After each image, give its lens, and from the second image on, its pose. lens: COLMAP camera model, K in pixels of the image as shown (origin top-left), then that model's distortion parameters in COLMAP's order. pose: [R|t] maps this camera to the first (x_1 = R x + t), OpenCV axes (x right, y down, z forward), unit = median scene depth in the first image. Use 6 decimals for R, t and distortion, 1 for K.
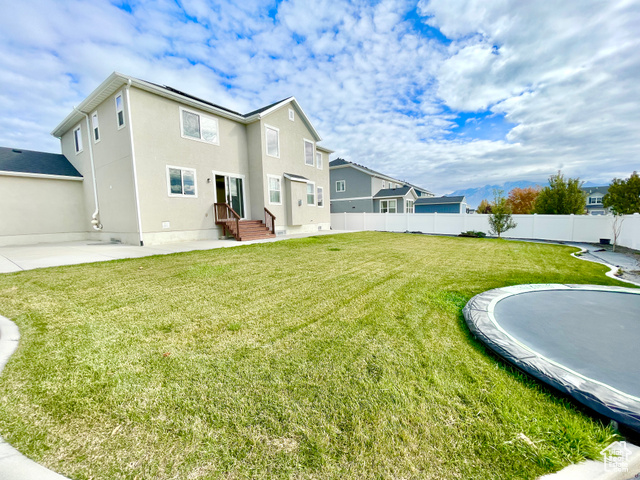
lens RADIAL K [[270.4, 0, 319.7], [0, 270.4, 248.8], [0, 0, 1]] dist [0.001687, 0.000336]
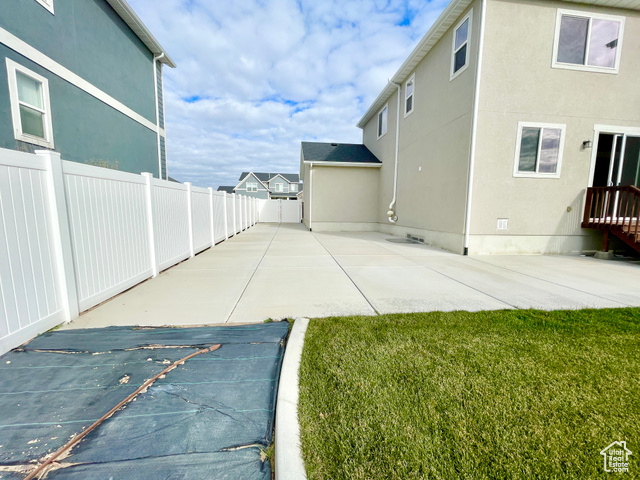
lens RADIAL K [[259.7, 0, 320.0], [0, 259.7, 240.0], [0, 0, 1]] dist [-0.000221, 0.000088]
pose [[0.675068, 0.122858, -0.727454, -0.309673], [-0.119064, 0.991254, 0.056921, -0.028128], [0.728085, 0.048188, 0.683791, 0.234793]]
